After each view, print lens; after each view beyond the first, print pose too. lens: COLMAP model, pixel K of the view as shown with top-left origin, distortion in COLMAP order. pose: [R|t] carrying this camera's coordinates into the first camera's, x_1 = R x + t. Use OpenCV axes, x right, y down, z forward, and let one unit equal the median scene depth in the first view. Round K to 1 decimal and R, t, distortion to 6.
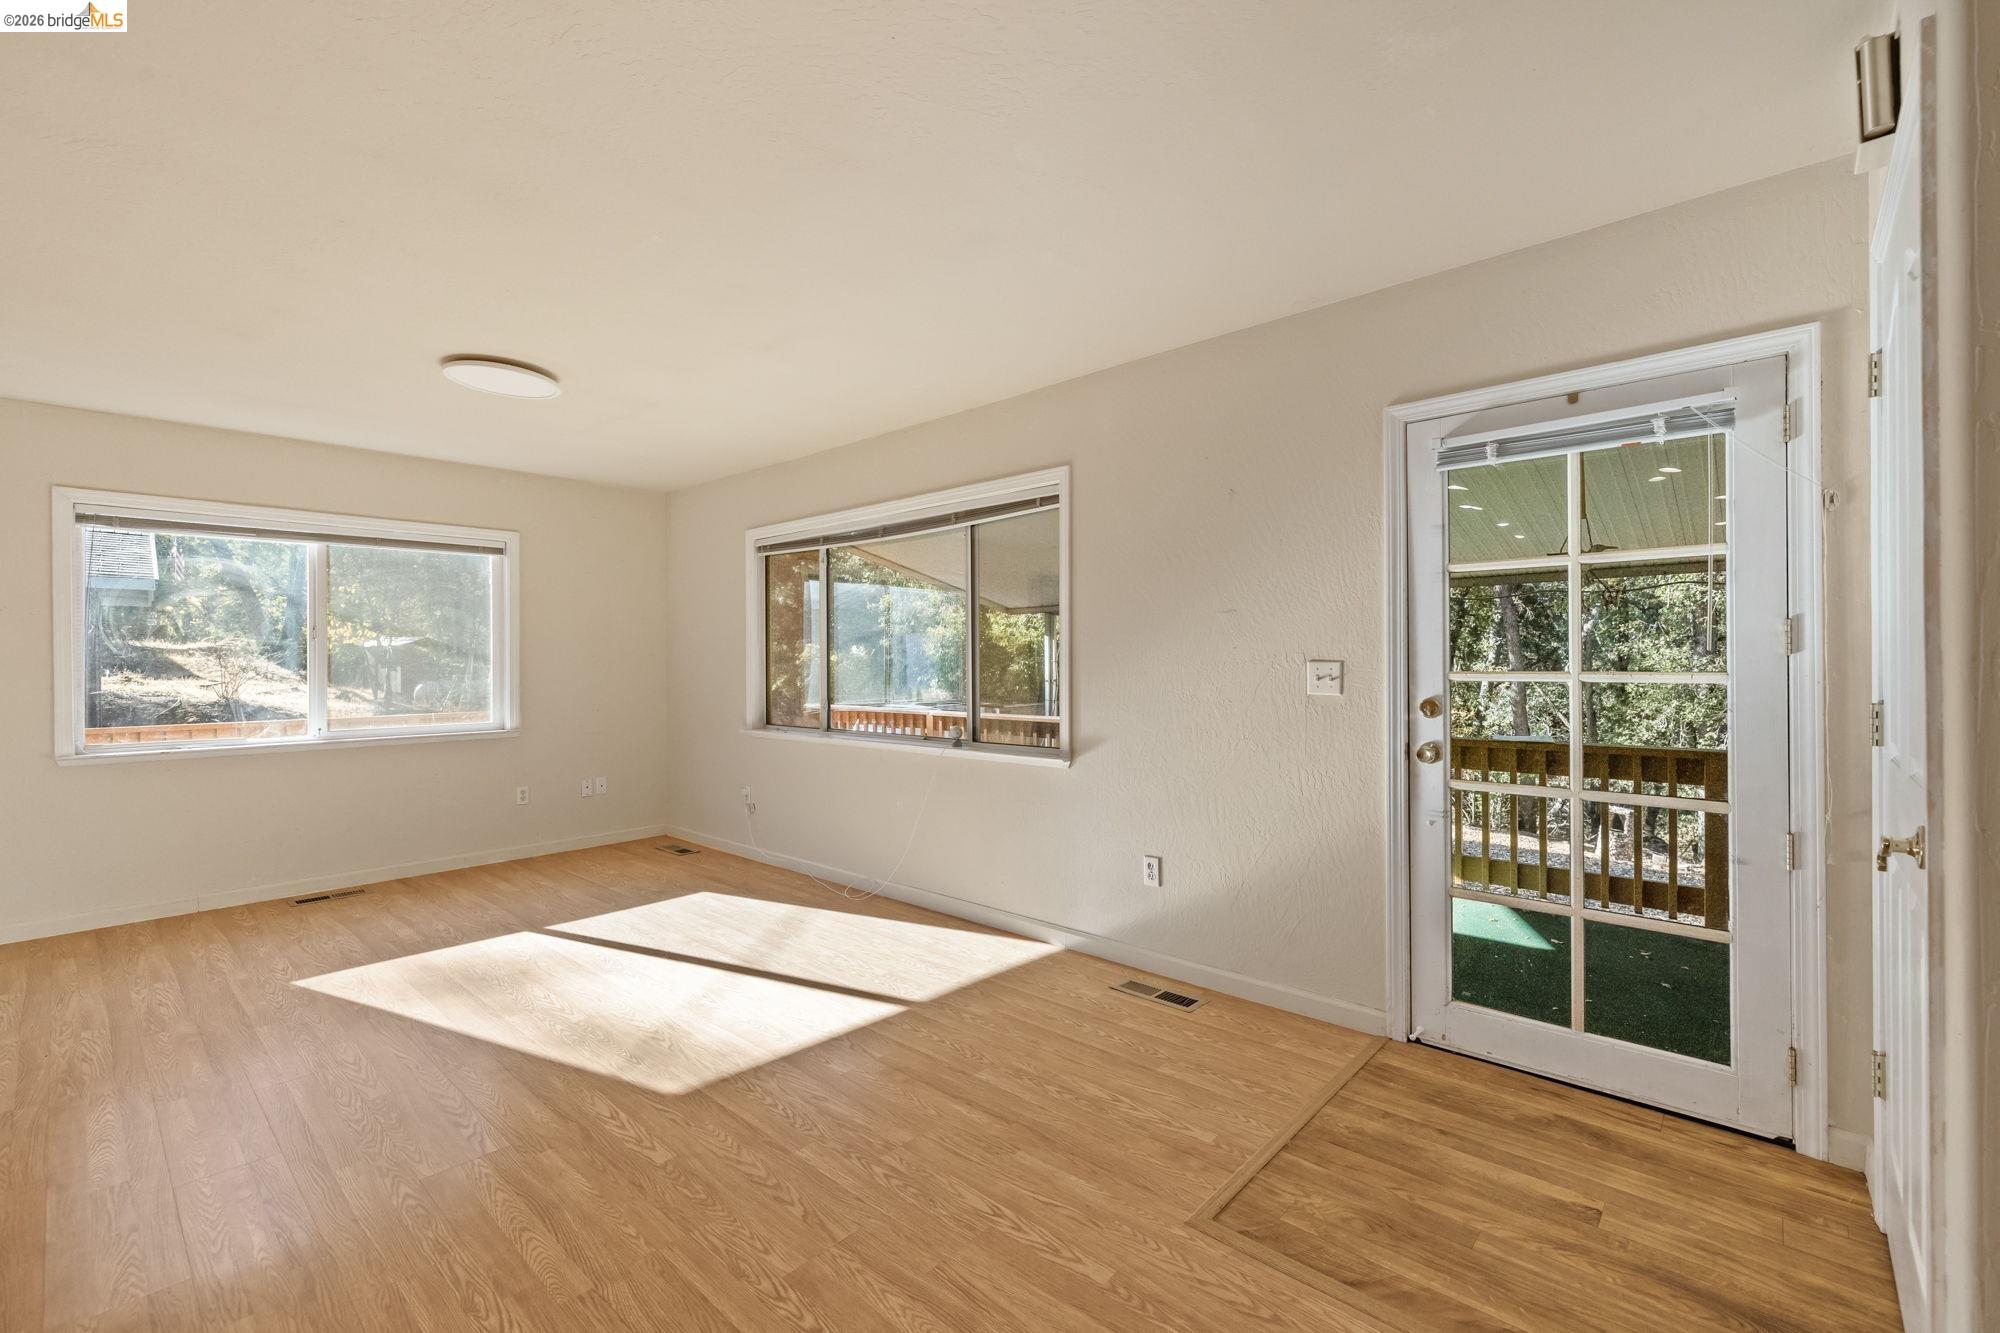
lens RADIAL K [[853.3, 0, 1010.5], [0, 853.3, 661.0], [0, 0, 1]] dist [0.000178, 0.000541]
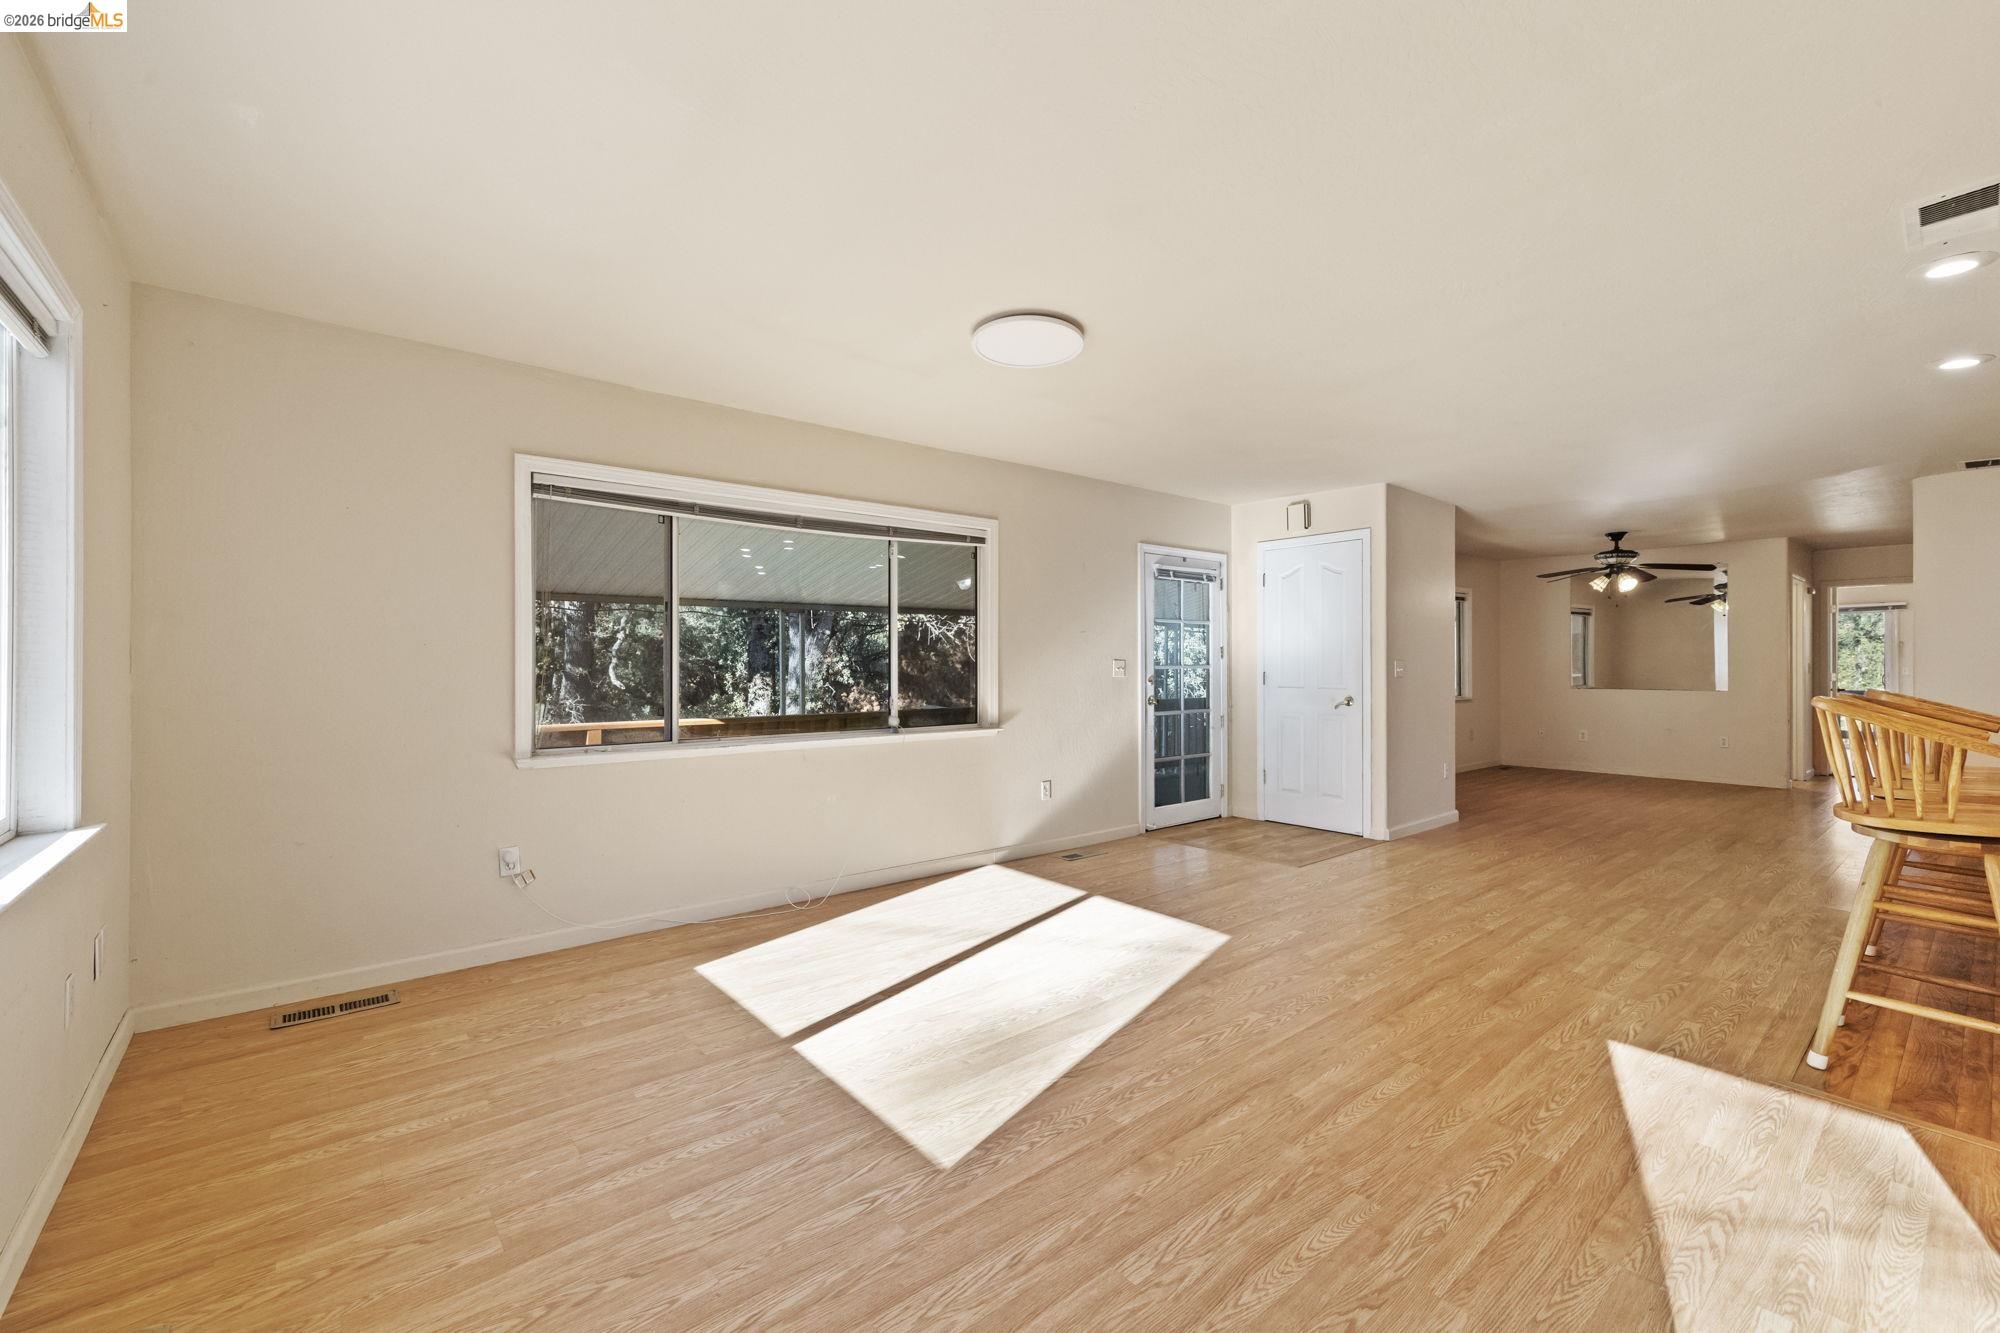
lens RADIAL K [[843.0, 0, 1012.1], [0, 843.0, 660.2], [0, 0, 1]] dist [-0.000591, 0.000058]
pose [[0.131717, 0.008260, 0.991253, -1.733400], [-0.001237, 0.999966, -0.008169, 0.018348], [-0.991287, -0.000151, 0.131723, 1.047780]]
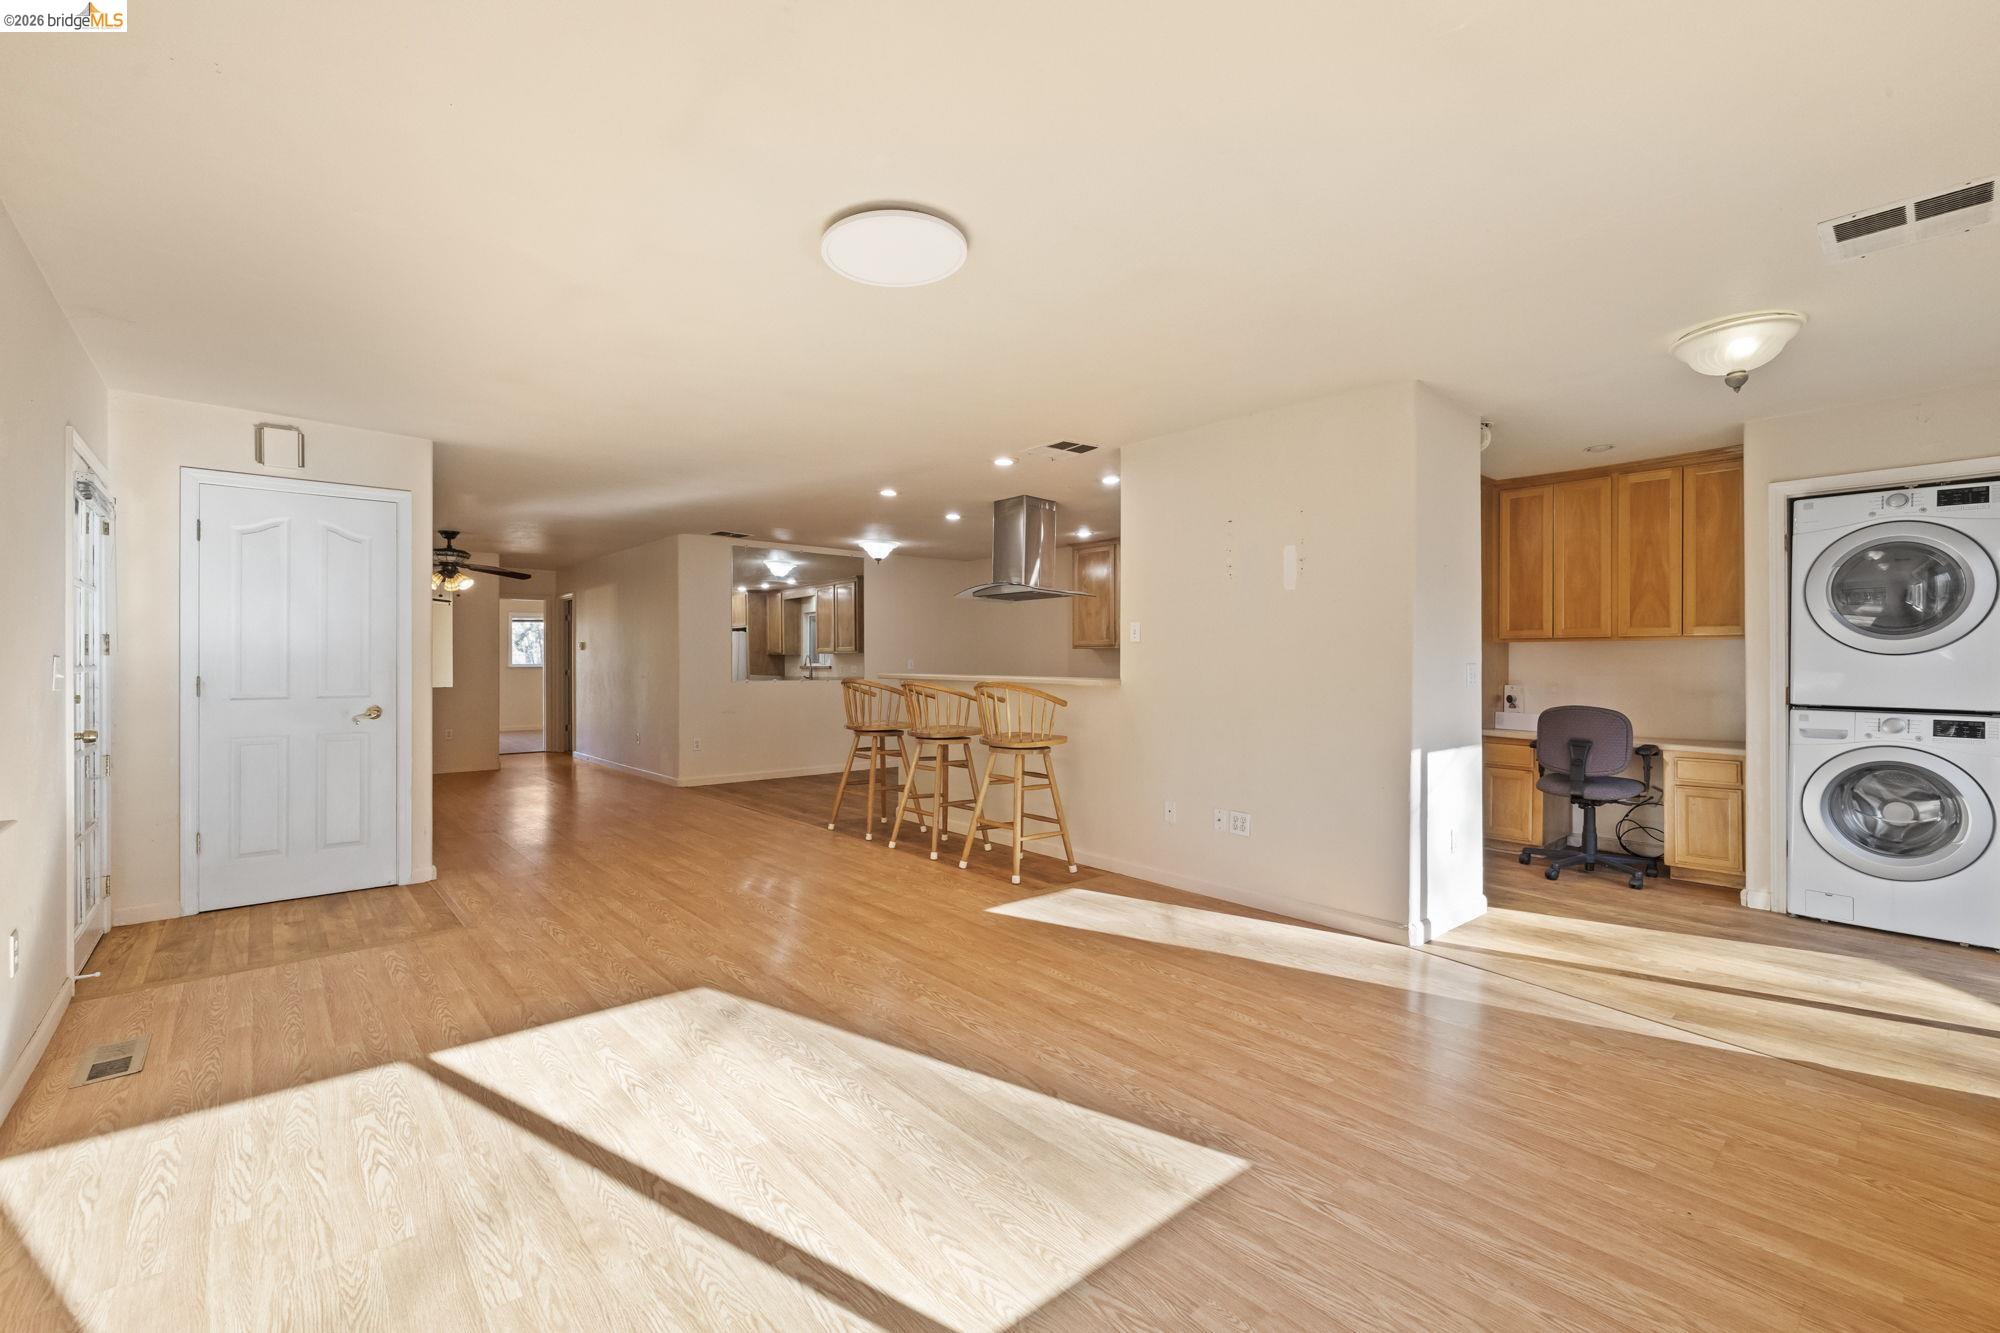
lens RADIAL K [[843.0, 0, 1012.1], [0, 843.0, 660.2], [0, 0, 1]] dist [-0.000591, 0.000058]
pose [[-0.993656, 0.004569, 0.112365, -0.896064], [0.004387, 0.999989, -0.001863, 0.011355], [-0.112373, -0.001359, -0.993665, 1.959148]]
